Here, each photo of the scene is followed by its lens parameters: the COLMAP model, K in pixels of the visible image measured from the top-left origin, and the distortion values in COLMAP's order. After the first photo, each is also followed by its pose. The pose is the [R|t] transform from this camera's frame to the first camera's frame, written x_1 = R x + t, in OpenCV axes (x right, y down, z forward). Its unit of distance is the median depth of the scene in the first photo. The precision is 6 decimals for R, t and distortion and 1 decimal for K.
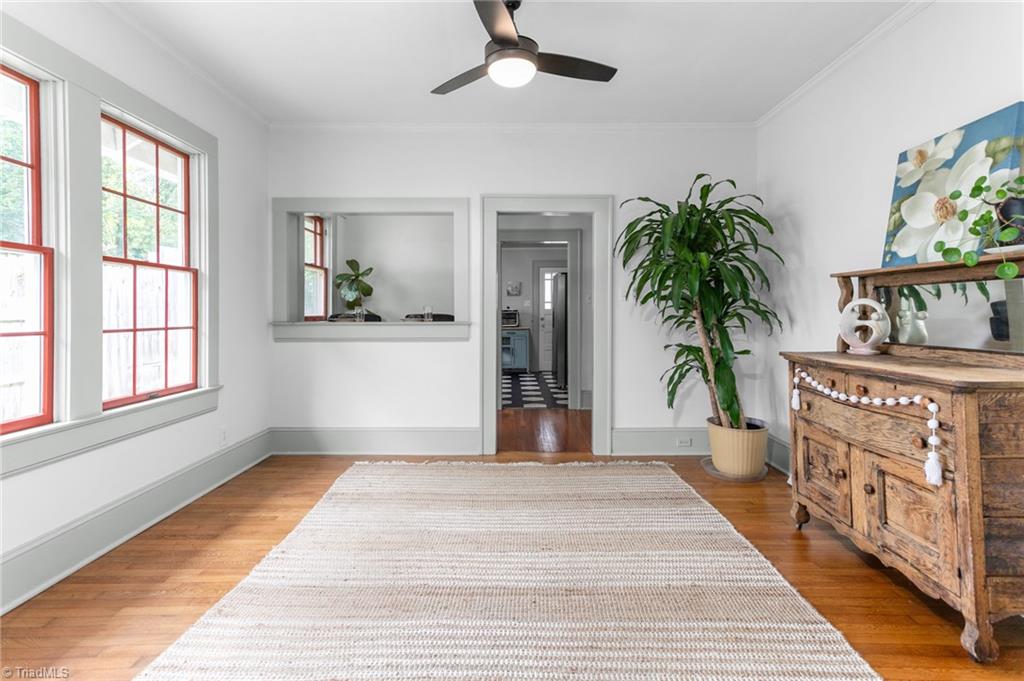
lens RADIAL K [[499.2, 0, 516.6], [0, 499.2, 310.4], [0, 0, 1]] dist [0.025052, 0.000742]
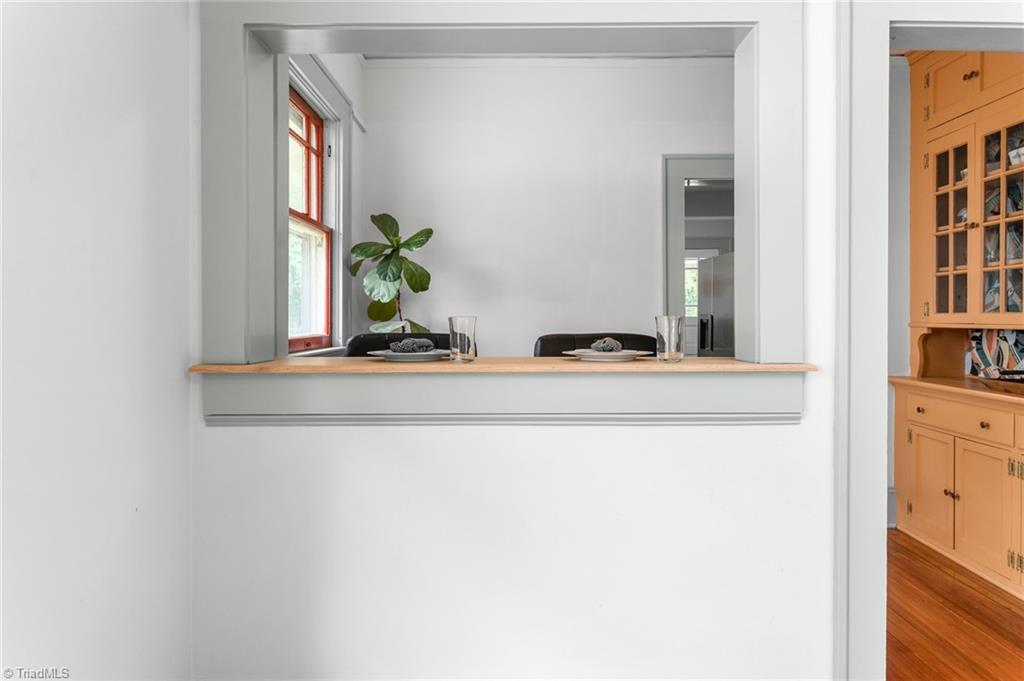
lens RADIAL K [[579.9, 0, 512.4], [0, 579.9, 320.7], [0, 0, 1]] dist [-0.000957, -0.000113]
pose [[0.999964, 0.004690, 0.007070, -0.303363], [-0.004727, 0.999976, 0.005140, -0.007651], [-0.007046, -0.005173, 0.999962, 0.659921]]
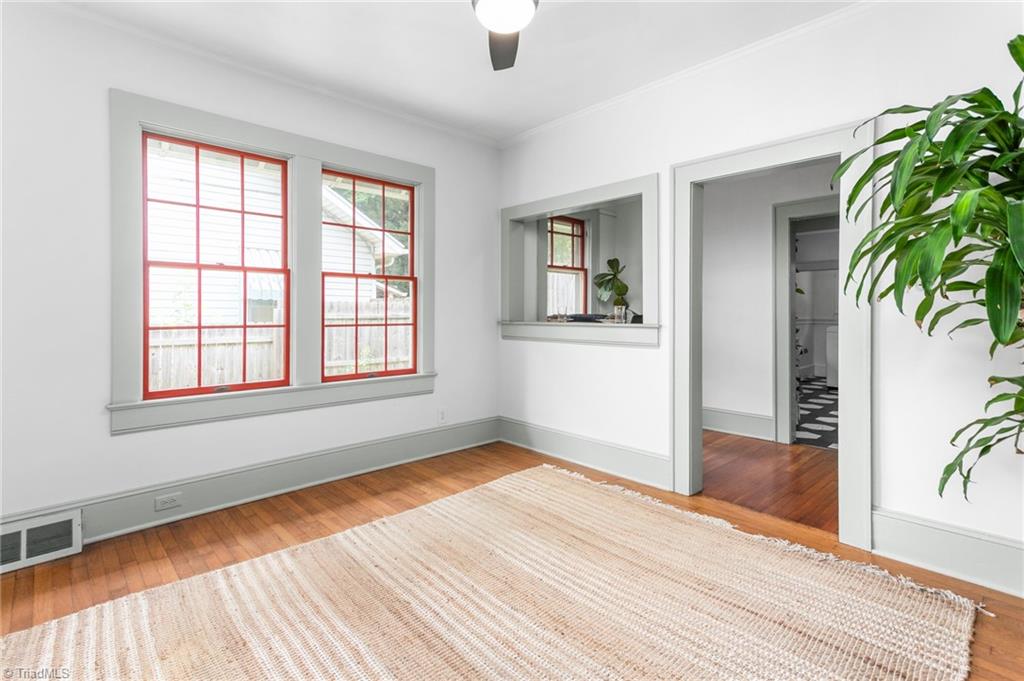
lens RADIAL K [[499.2, 0, 516.6], [0, 499.2, 310.4], [0, 0, 1]] dist [0.025052, 0.000742]
pose [[0.681771, 0.000461, -0.731566, 0.363983], [-0.001439, 0.999999, -0.000711, 0.000751], [0.731564, 0.001537, 0.681771, 0.288111]]
